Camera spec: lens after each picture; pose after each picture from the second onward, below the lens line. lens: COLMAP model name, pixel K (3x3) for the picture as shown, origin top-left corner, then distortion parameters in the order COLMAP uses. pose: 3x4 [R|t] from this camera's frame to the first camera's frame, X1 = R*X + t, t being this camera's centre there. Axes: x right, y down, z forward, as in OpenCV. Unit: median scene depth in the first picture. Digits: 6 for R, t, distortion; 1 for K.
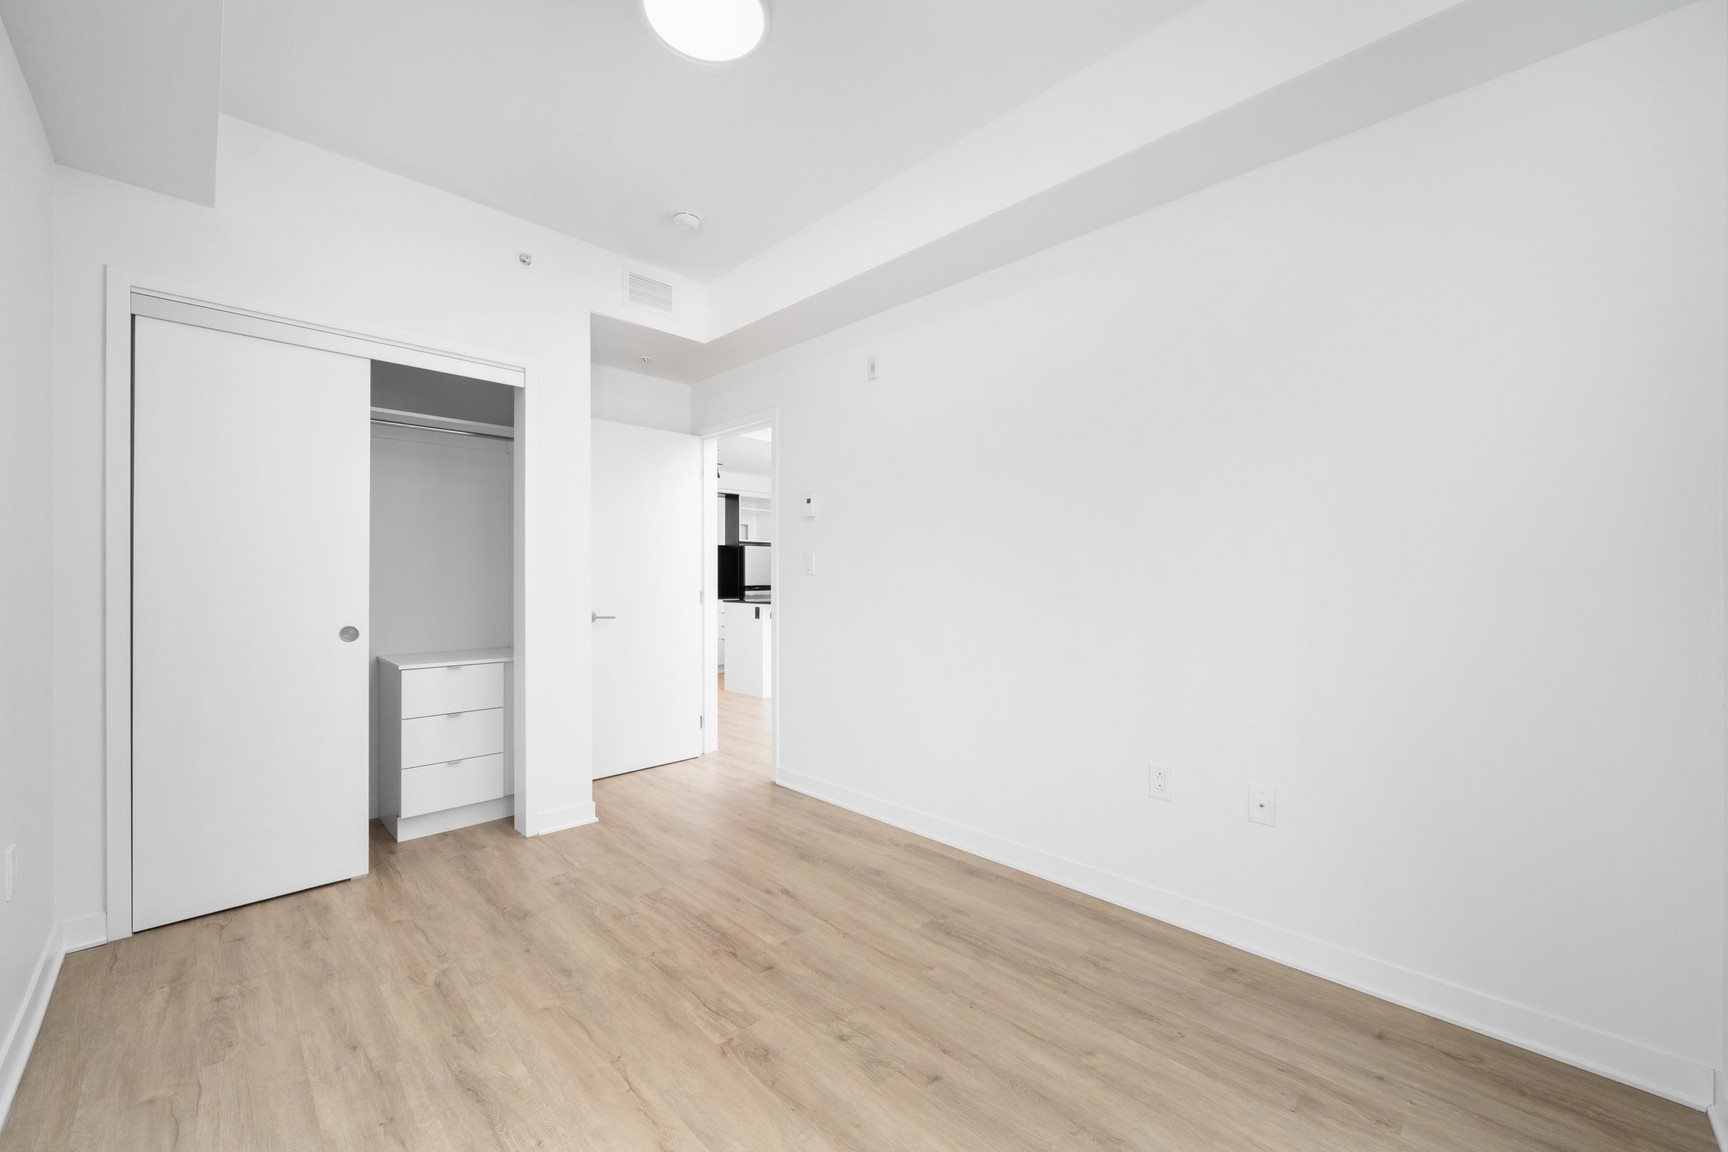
lens RADIAL K [[653.3, 0, 864.0], [0, 653.3, 576.0], [0, 0, 1]] dist [-0.000161, 0.000024]
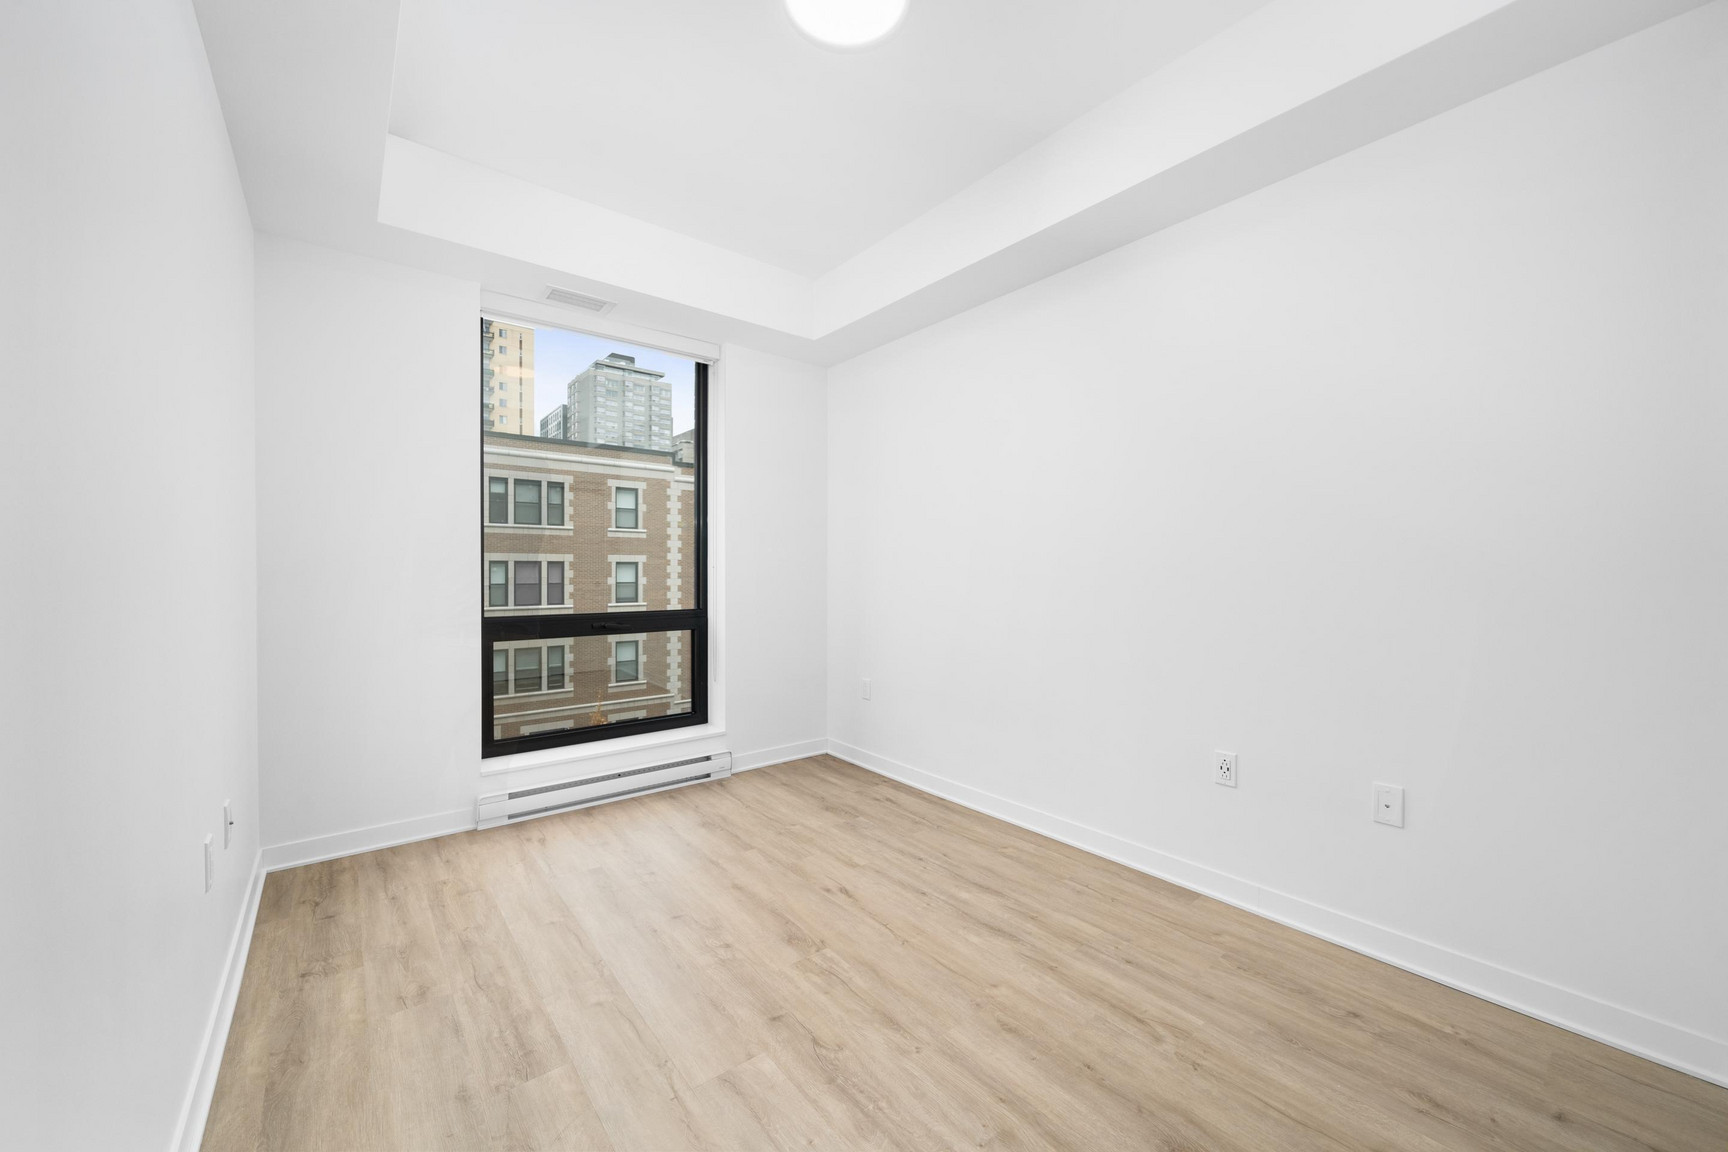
lens RADIAL K [[653.3, 0, 864.0], [0, 653.3, 576.0], [0, 0, 1]] dist [-0.000161, 0.000024]
pose [[-0.993485, -0.001366, 0.113952, -0.389824], [-0.000589, 0.999976, 0.006851, 0.009989], [-0.113958, 0.006739, -0.993463, 1.997857]]
